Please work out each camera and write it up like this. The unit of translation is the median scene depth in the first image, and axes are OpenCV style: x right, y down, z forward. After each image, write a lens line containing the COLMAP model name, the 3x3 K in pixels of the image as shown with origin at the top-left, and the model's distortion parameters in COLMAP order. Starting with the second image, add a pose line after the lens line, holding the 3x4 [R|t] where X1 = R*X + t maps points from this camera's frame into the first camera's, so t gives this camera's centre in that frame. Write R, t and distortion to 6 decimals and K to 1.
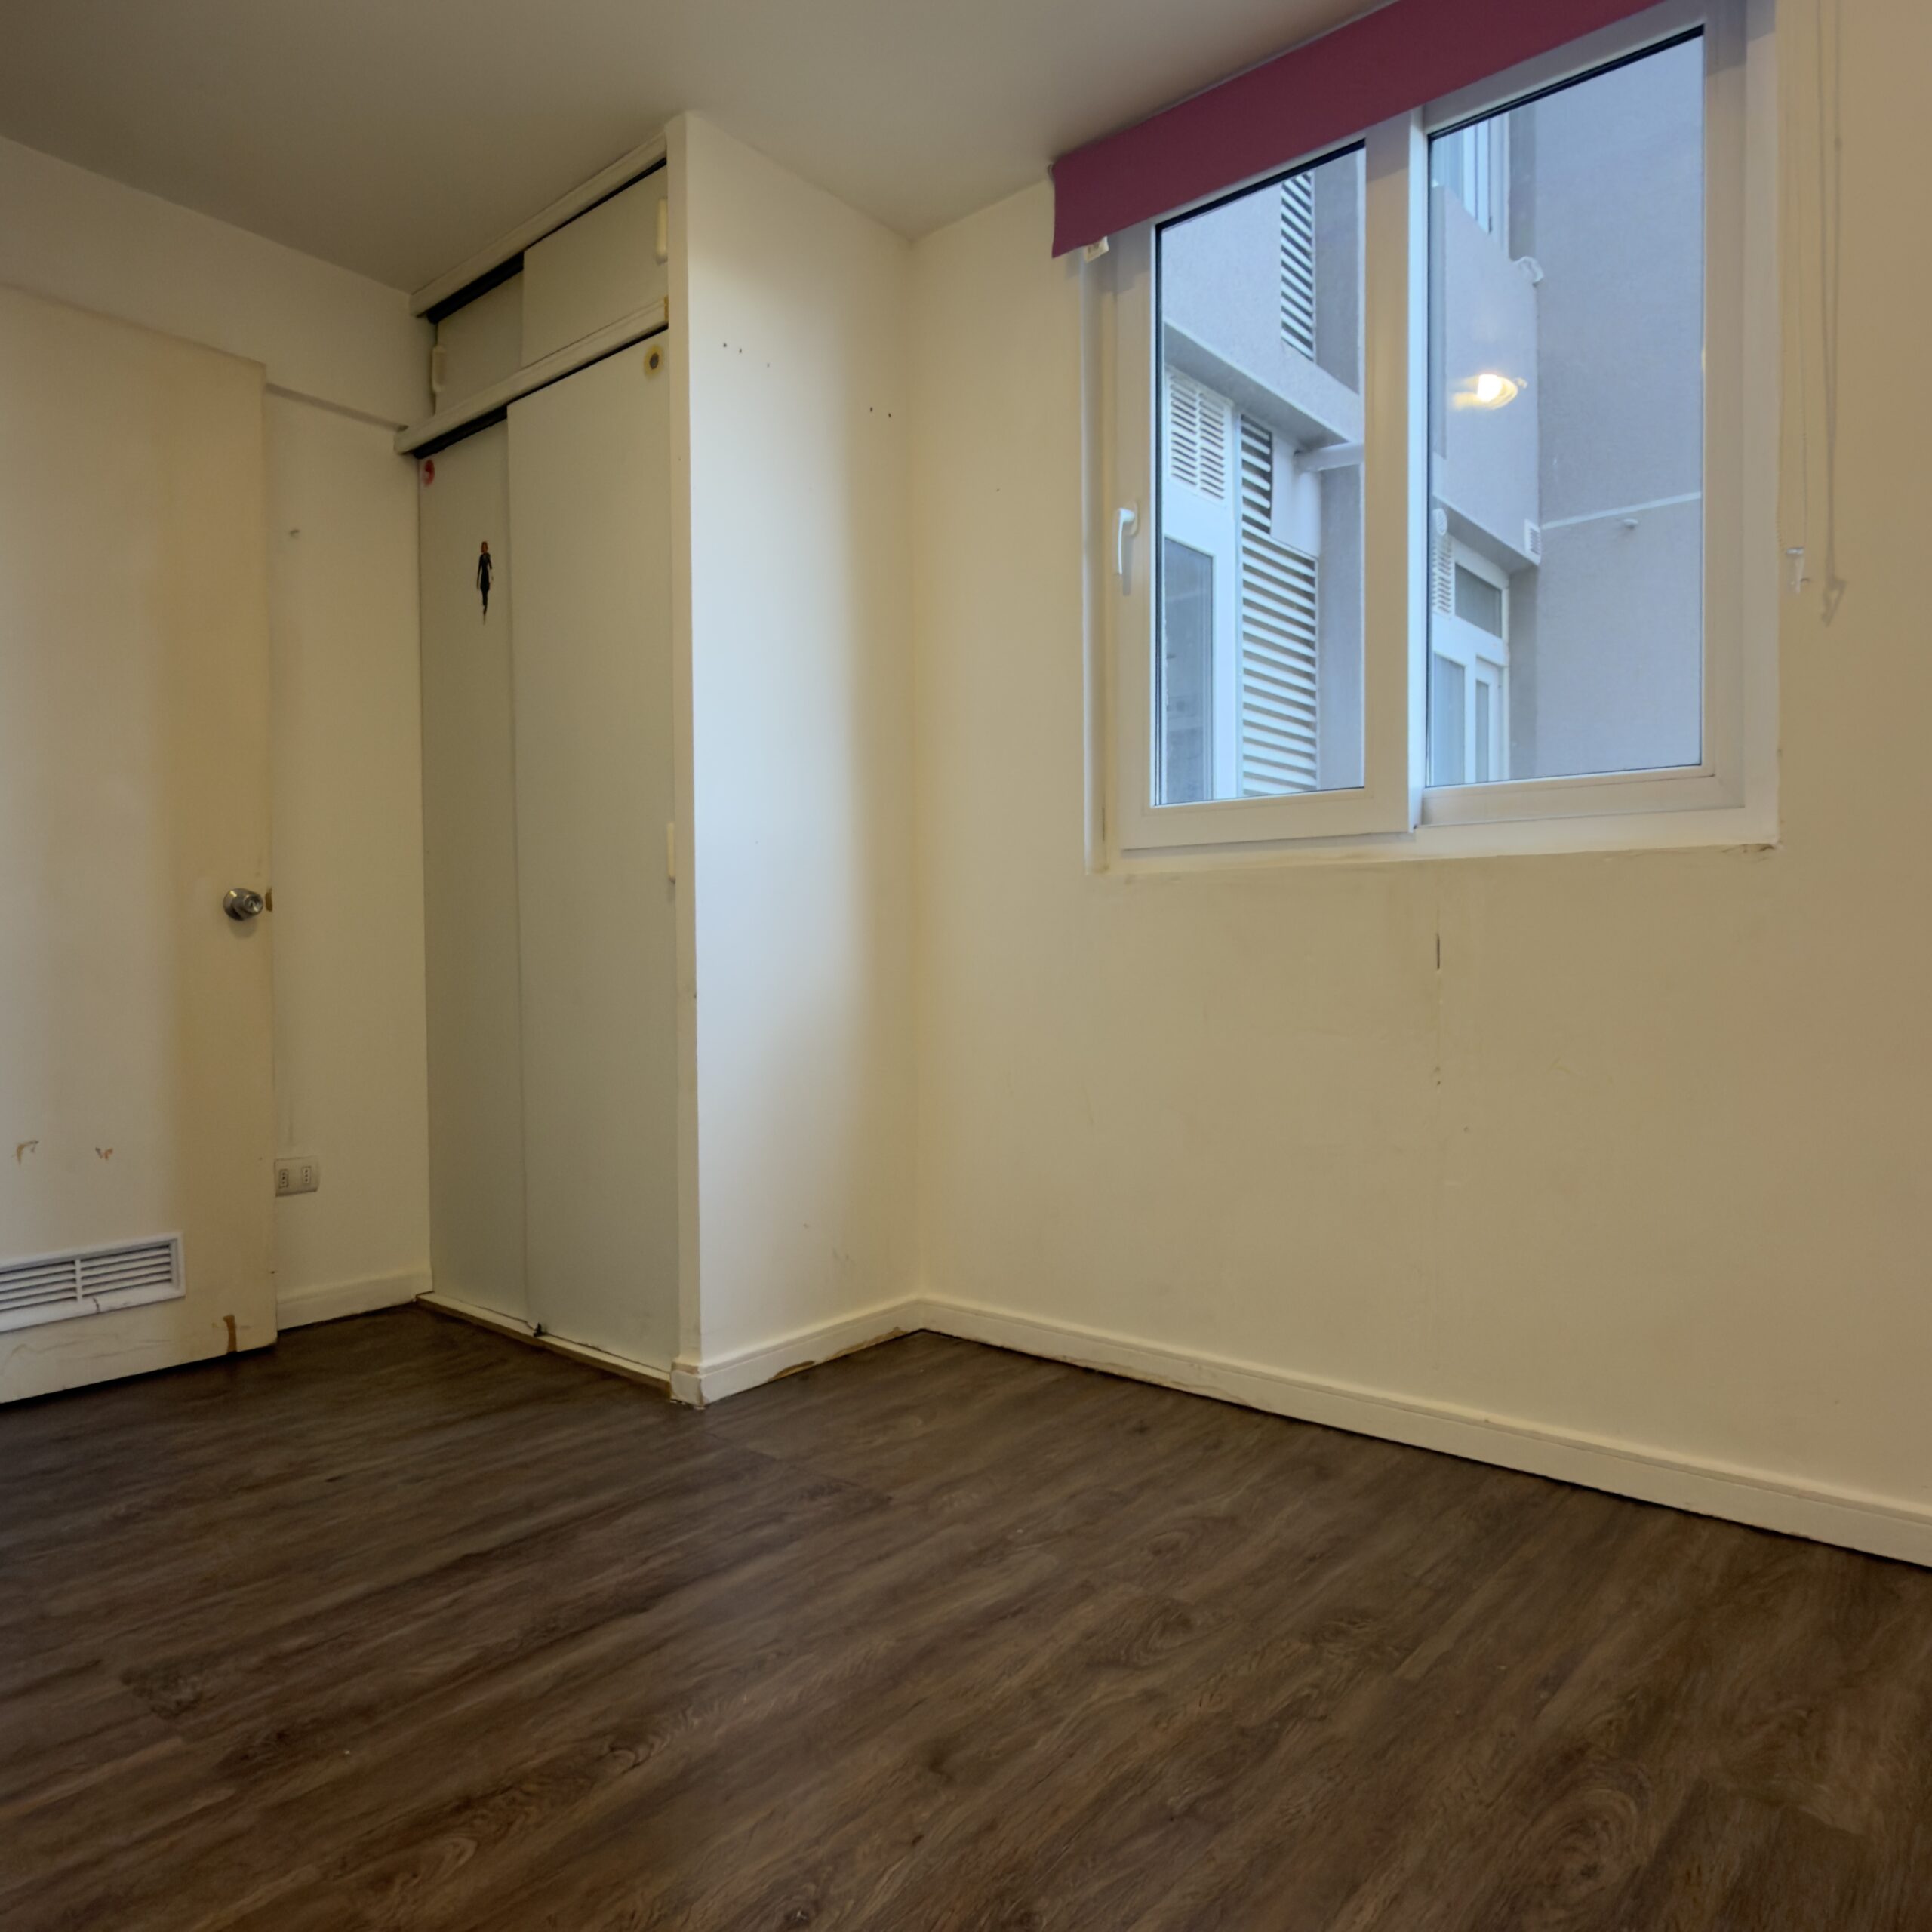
lens RADIAL K [[1337.0, 0, 969.3], [0, 1337.0, 965.4], [0, 0, 1]] dist [0.002073, 0.005198]
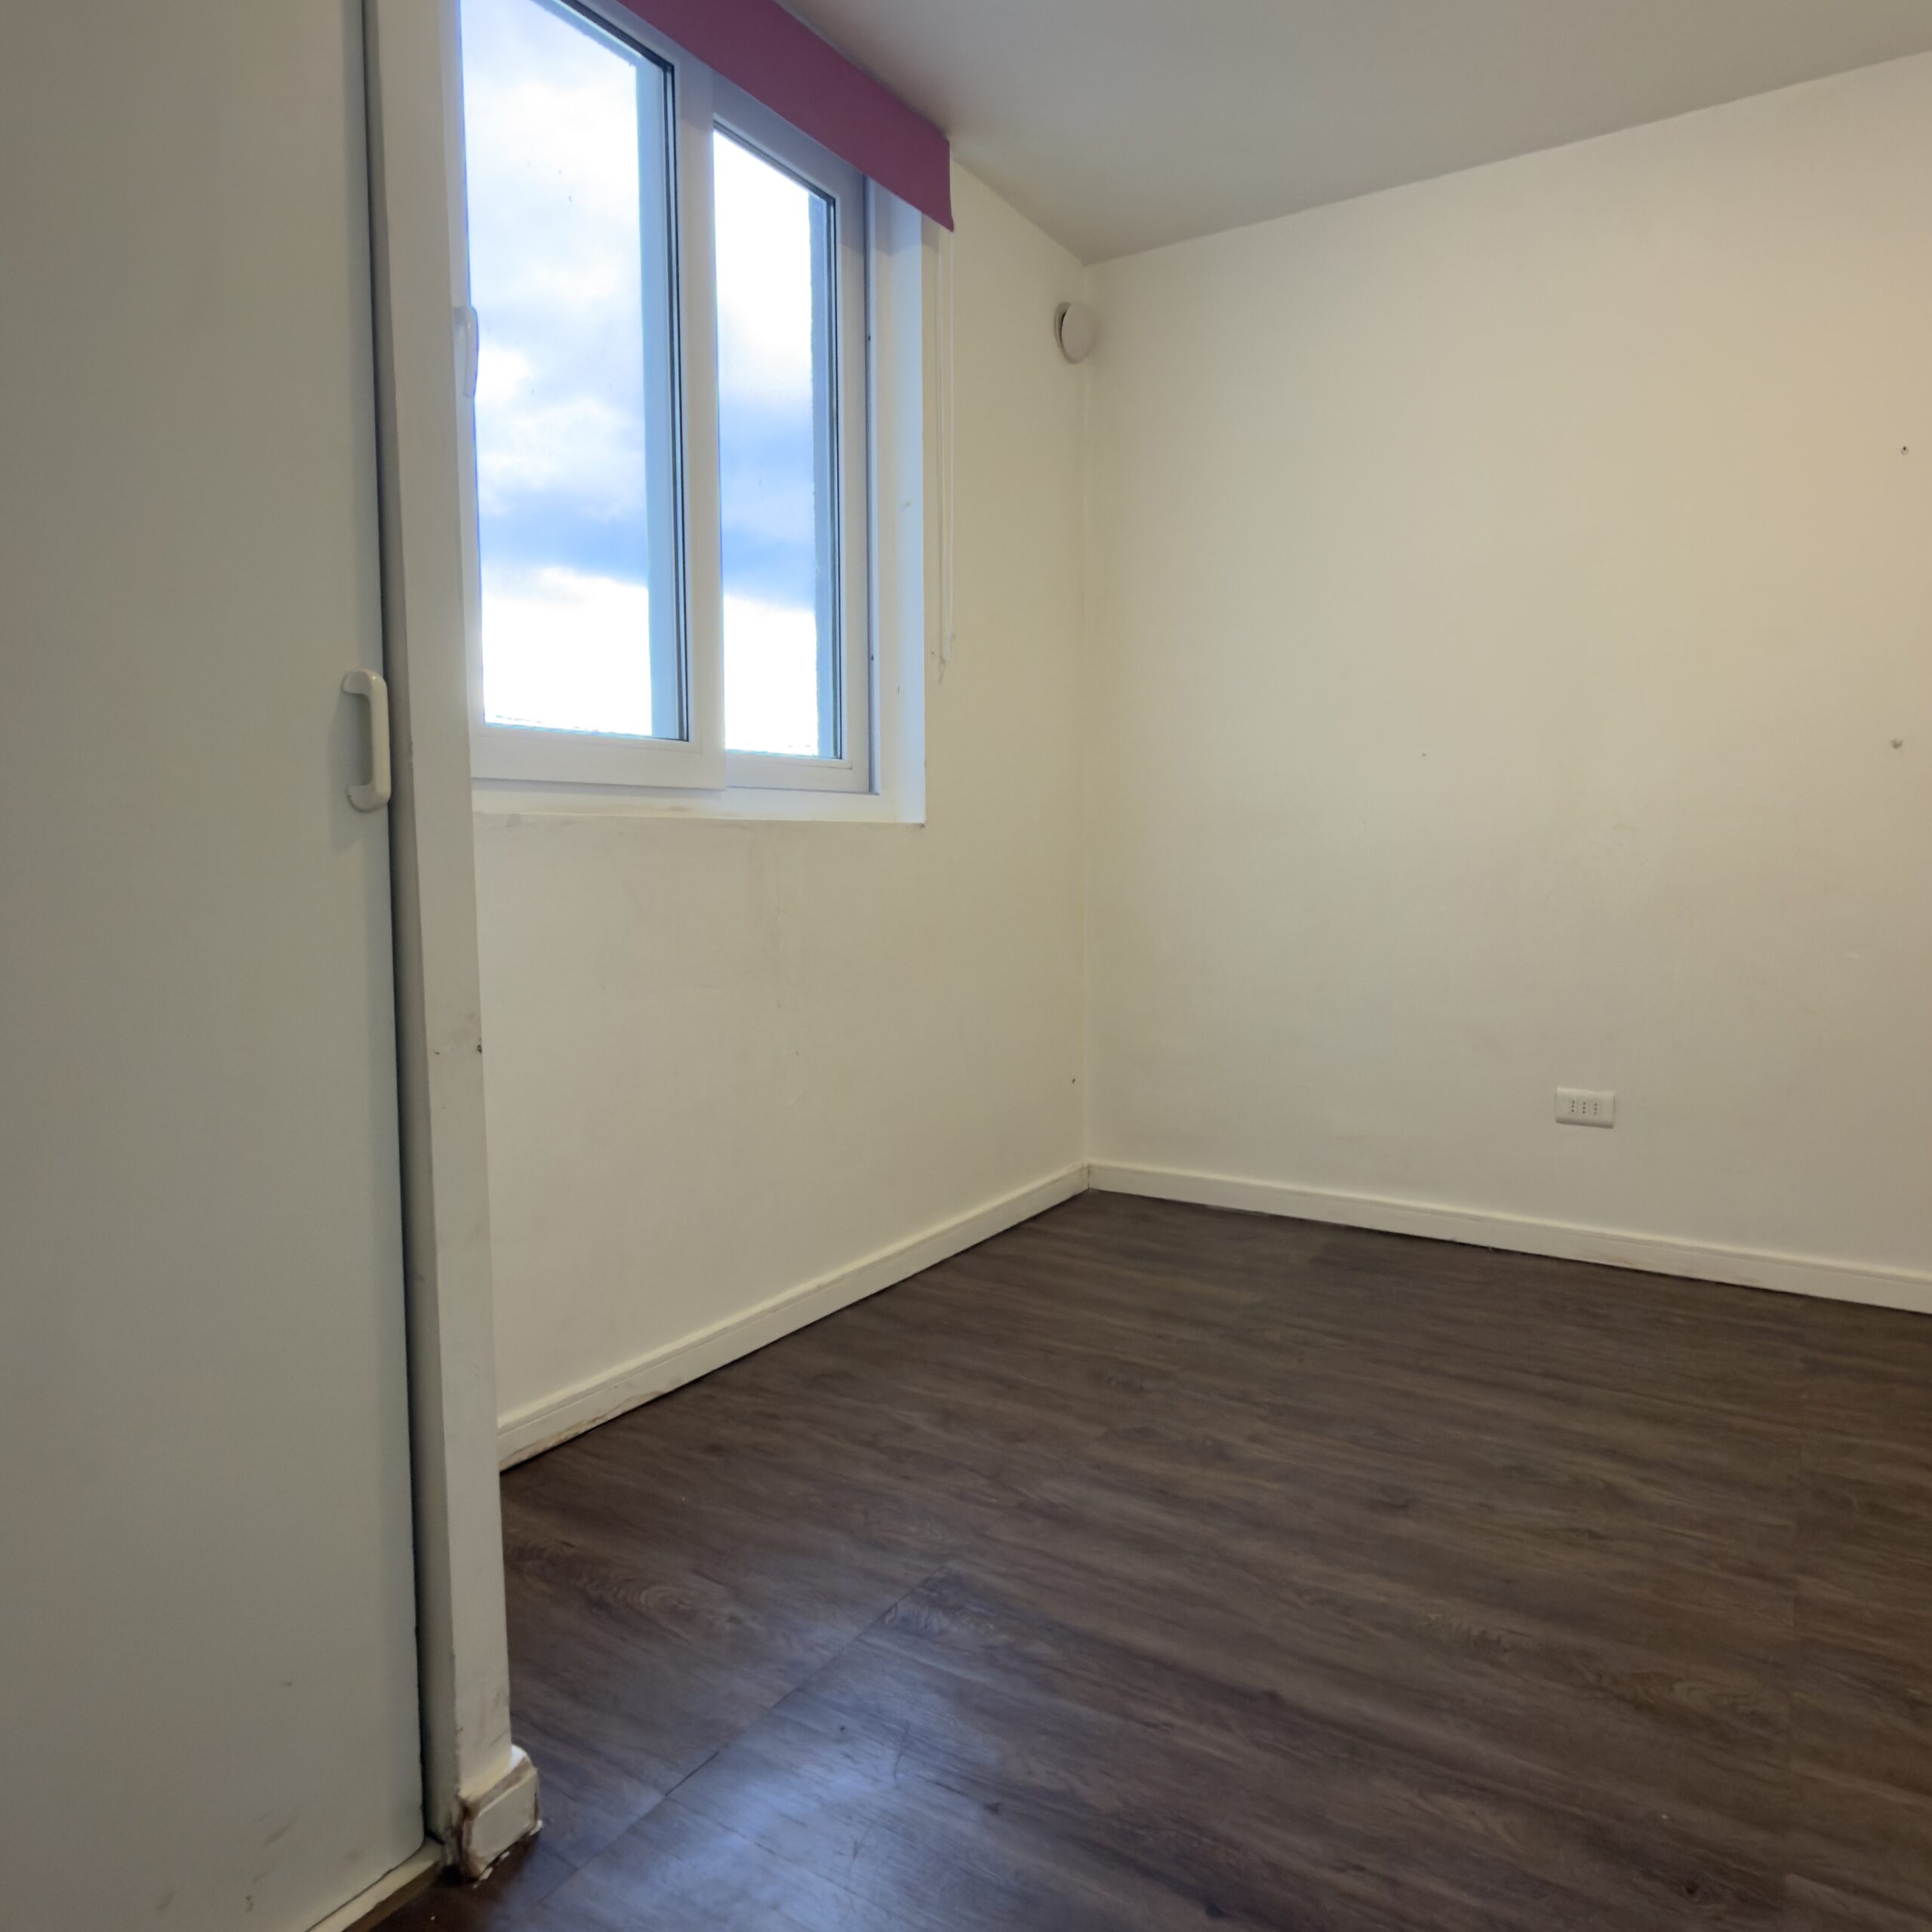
lens RADIAL K [[1337.0, 0, 970.0], [0, 1337.0, 964.4], [0, 0, 1]] dist [0.002073, 0.005198]
pose [[-0.134541, -0.081973, 0.987512, -1.070498], [0.011790, 0.996369, 0.084315, -0.069757], [-0.990838, 0.022987, -0.133086, 1.340167]]
